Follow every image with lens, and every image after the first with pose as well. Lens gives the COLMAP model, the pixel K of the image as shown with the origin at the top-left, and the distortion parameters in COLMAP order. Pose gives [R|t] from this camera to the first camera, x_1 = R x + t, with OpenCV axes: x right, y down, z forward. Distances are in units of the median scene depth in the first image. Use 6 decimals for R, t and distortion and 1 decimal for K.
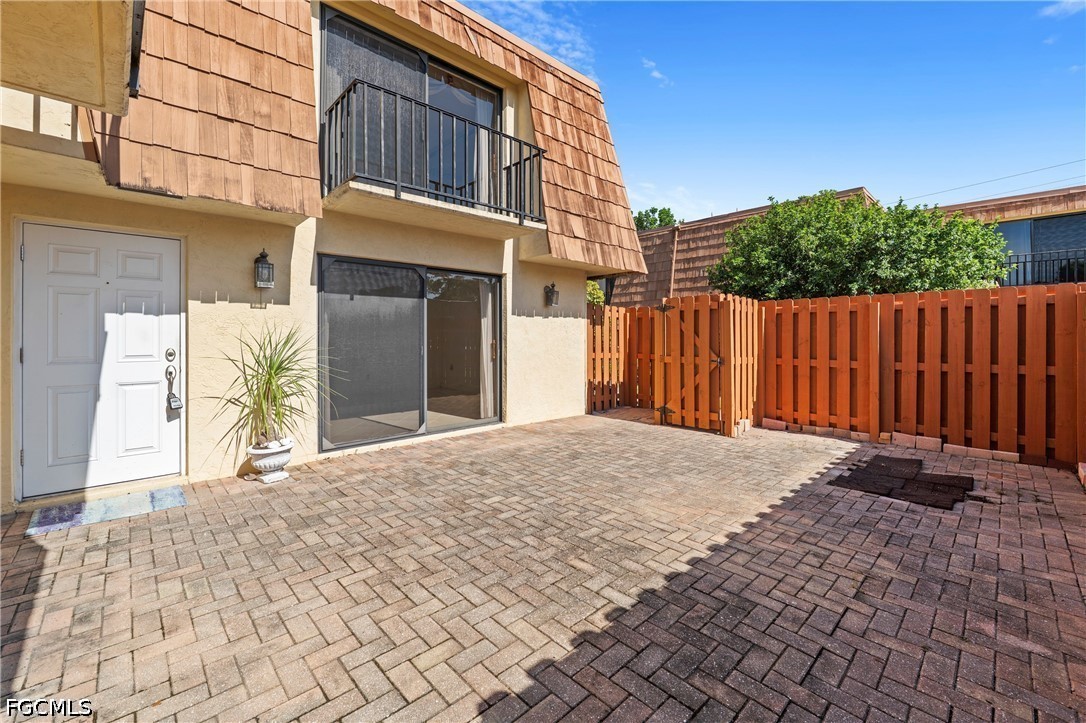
lens RADIAL K [[447.5, 0, 538.1], [0, 447.5, 337.1], [0, 0, 1]] dist [-0.010388, 0.001633]
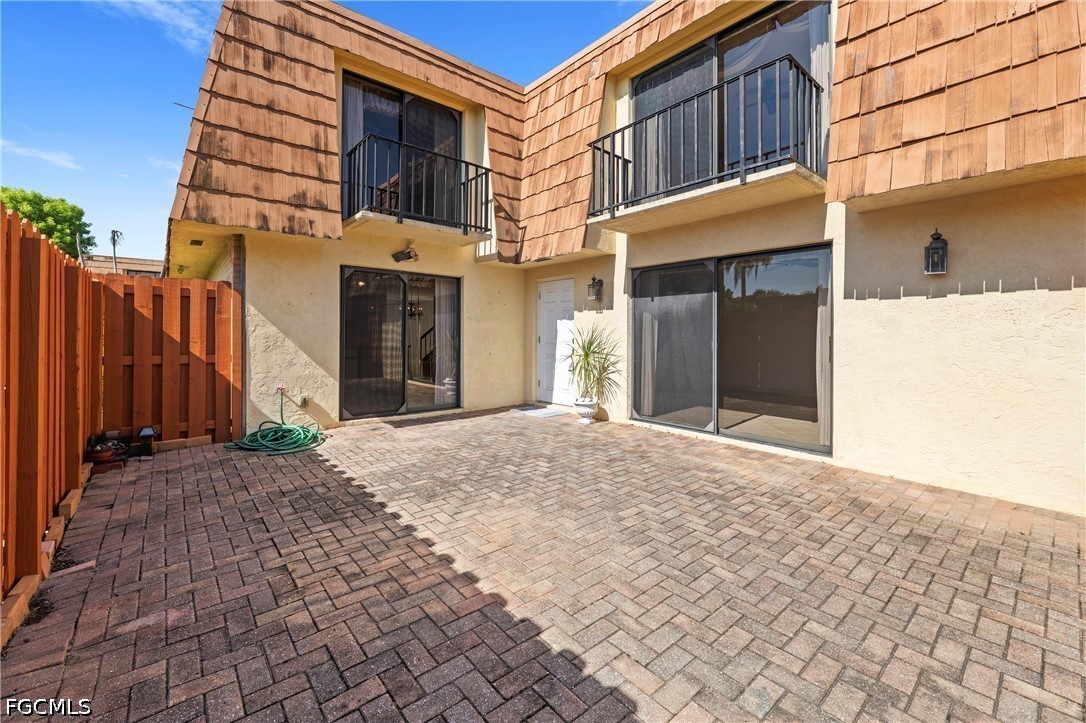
lens RADIAL K [[447.5, 0, 543.7], [0, 447.5, 331.4], [0, 0, 1]] dist [-0.010388, 0.001633]
pose [[-0.052795, -0.006197, -0.998586, 1.265970], [-0.005519, 0.999967, -0.005914, 0.011476], [0.998590, 0.005198, -0.052828, 1.206367]]
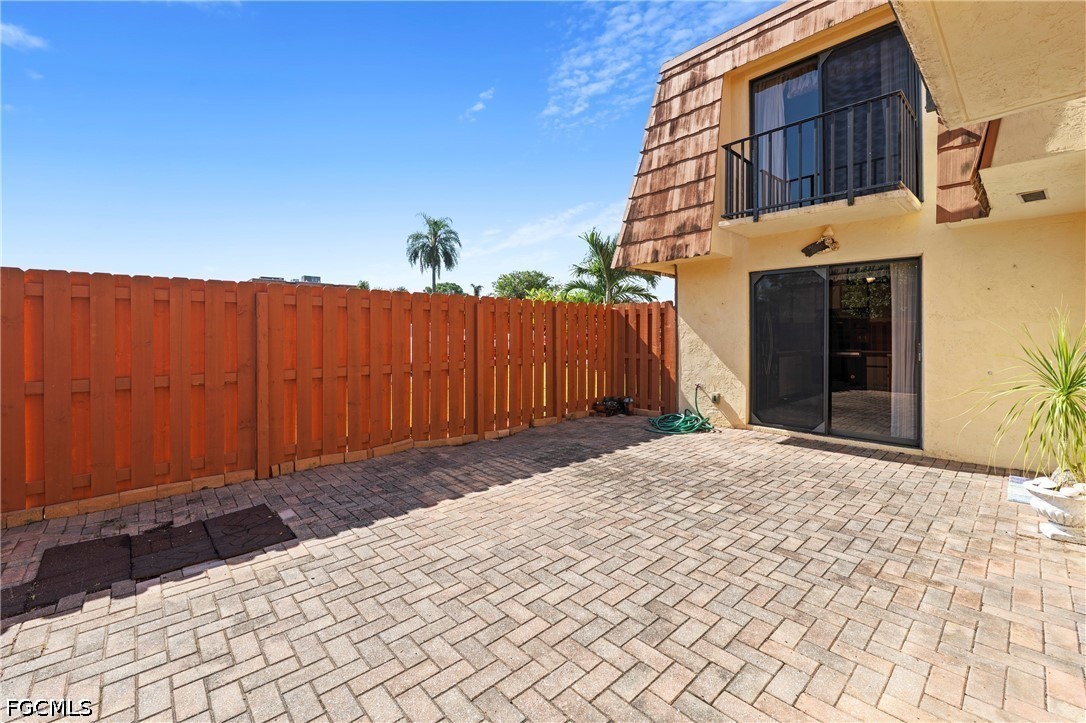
lens RADIAL K [[447.5, 0, 541.2], [0, 447.5, 332.2], [0, 0, 1]] dist [-0.010388, 0.001633]
pose [[-0.999861, 0.003907, 0.016225, 0.286240], [0.003802, 0.999972, -0.006503, -0.007278], [-0.016250, -0.006440, -0.999847, 2.218832]]
